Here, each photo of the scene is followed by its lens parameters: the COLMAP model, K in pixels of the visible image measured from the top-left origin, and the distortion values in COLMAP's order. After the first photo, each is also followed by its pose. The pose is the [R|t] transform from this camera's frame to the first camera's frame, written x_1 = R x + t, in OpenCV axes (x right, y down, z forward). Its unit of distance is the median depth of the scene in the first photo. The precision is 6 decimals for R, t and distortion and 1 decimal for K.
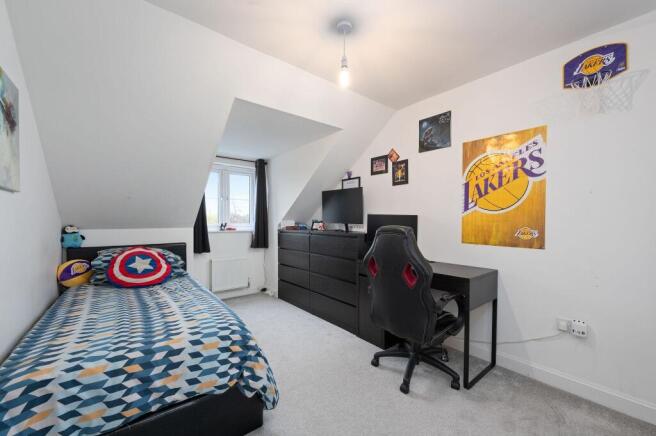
lens RADIAL K [[263.5, 0, 328.9], [0, 263.5, 220.7], [0, 0, 1]] dist [0.004229, -0.000094]
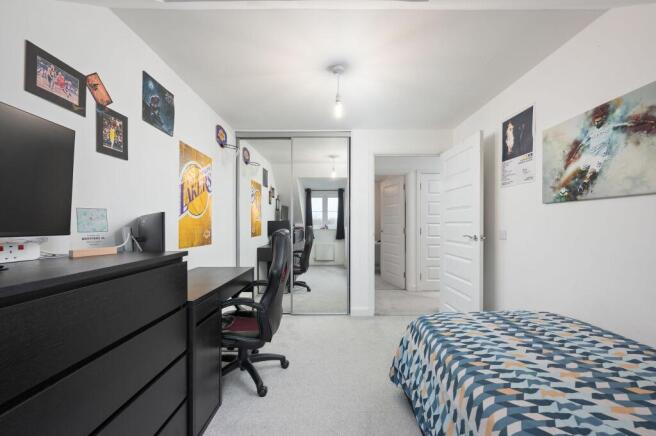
lens RADIAL K [[263.5, 0, 327.5], [0, 263.5, 221.4], [0, 0, 1]] dist [0.004229, -0.000094]
pose [[-0.772906, 0.003919, 0.634509, -0.402309], [-0.002761, 0.999951, -0.009539, -0.002215], [-0.634515, -0.009124, -0.772857, 1.158674]]
